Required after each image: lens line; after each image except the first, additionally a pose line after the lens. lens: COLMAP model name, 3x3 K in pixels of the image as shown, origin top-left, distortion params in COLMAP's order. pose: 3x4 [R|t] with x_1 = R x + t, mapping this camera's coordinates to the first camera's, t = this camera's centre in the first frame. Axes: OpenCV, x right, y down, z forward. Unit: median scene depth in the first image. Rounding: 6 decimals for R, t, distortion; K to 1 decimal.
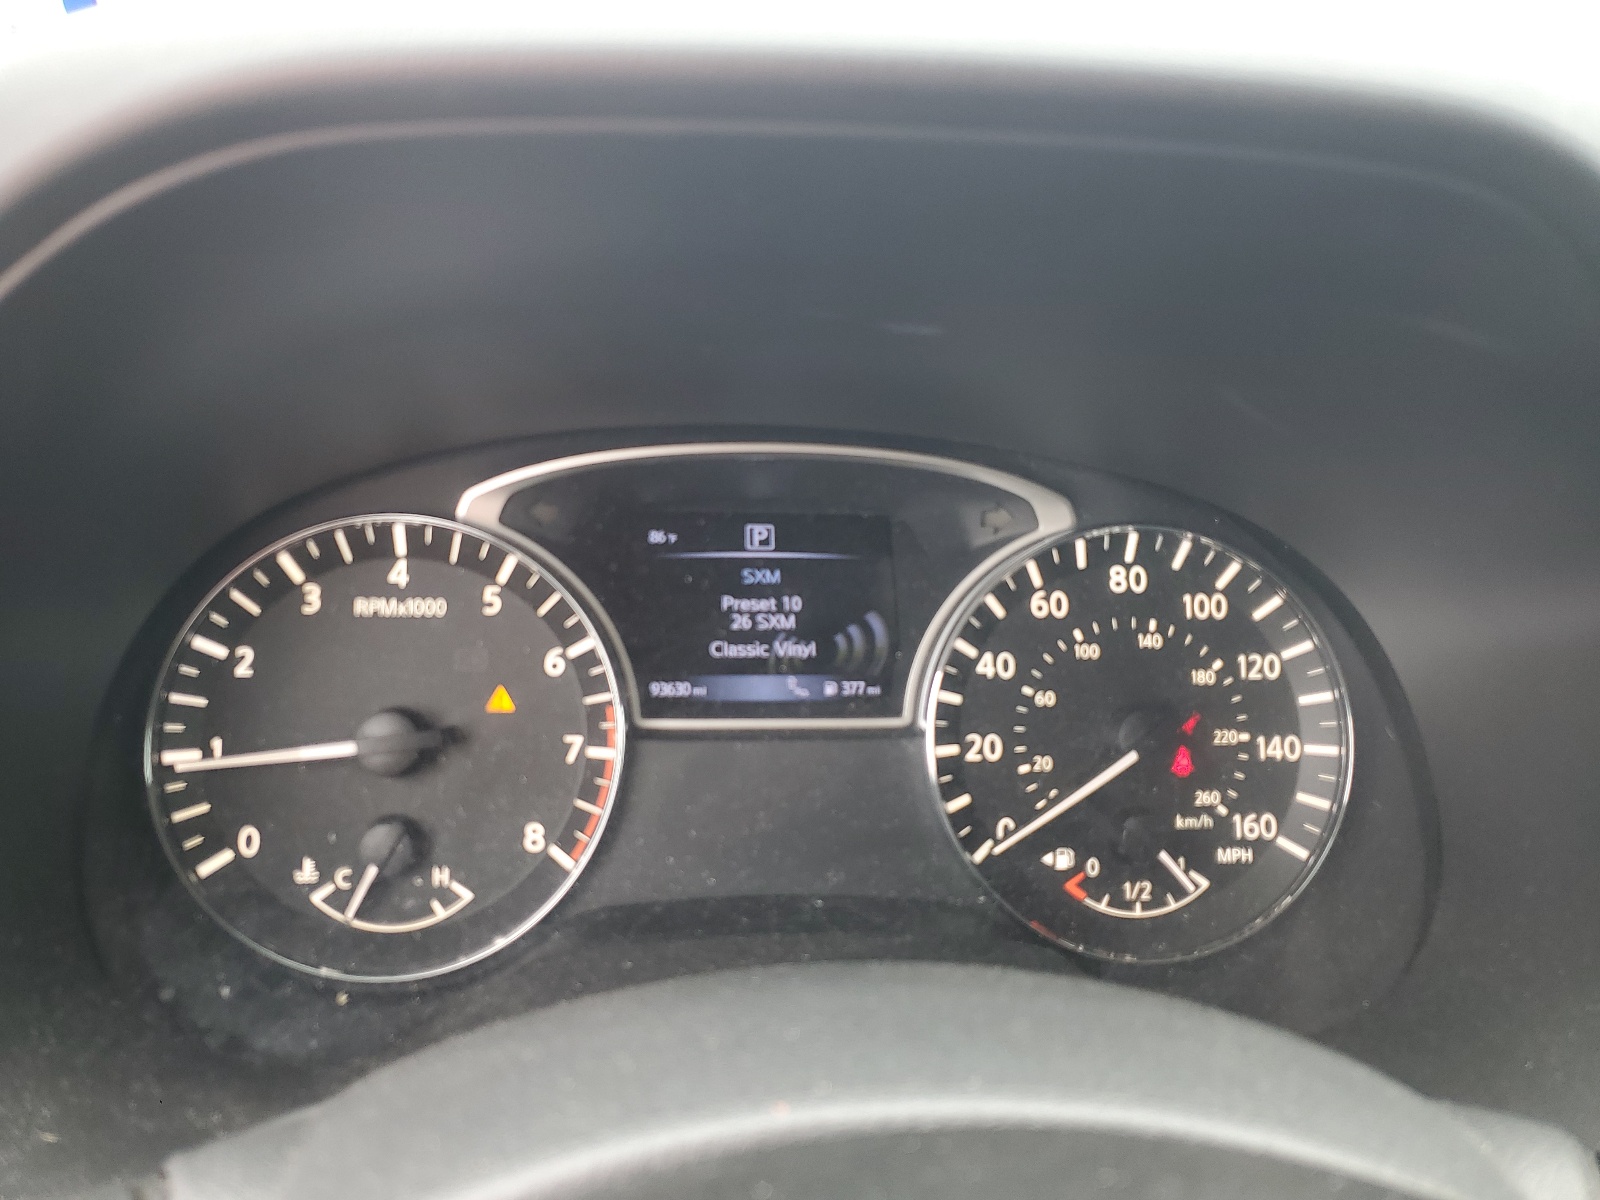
lens RADIAL K [[1229.4, 0, 798.8], [0, 1229.4, 599.5], [0, 0, 1]] dist [-0.035298, -0.000900]
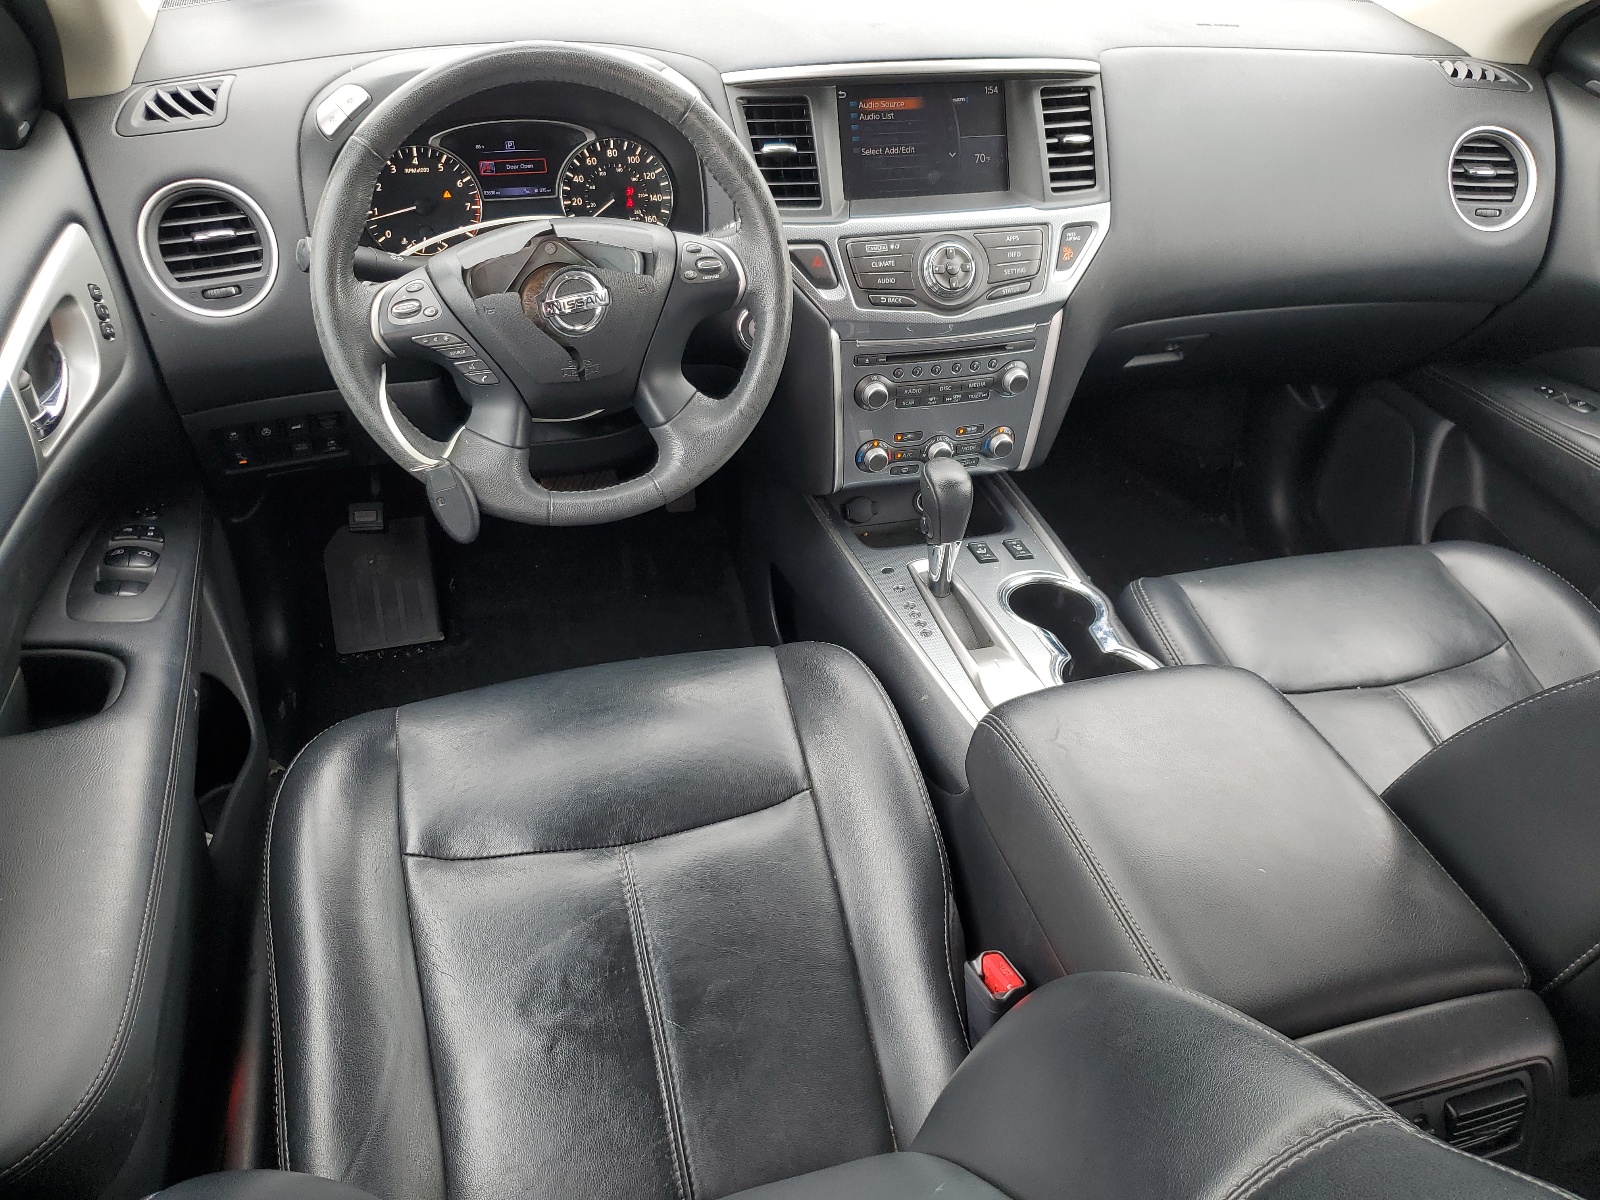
lens RADIAL K [[1229.4, 0, 807.1], [0, 1229.4, 591.4], [0, 0, 1]] dist [-0.035298, -0.000900]
pose [[0.979397, -0.106677, 0.171467, 0.069365], [0.048582, 0.948615, 0.312680, 0.115430], [-0.196012, -0.297907, 0.934254, -3.026168]]
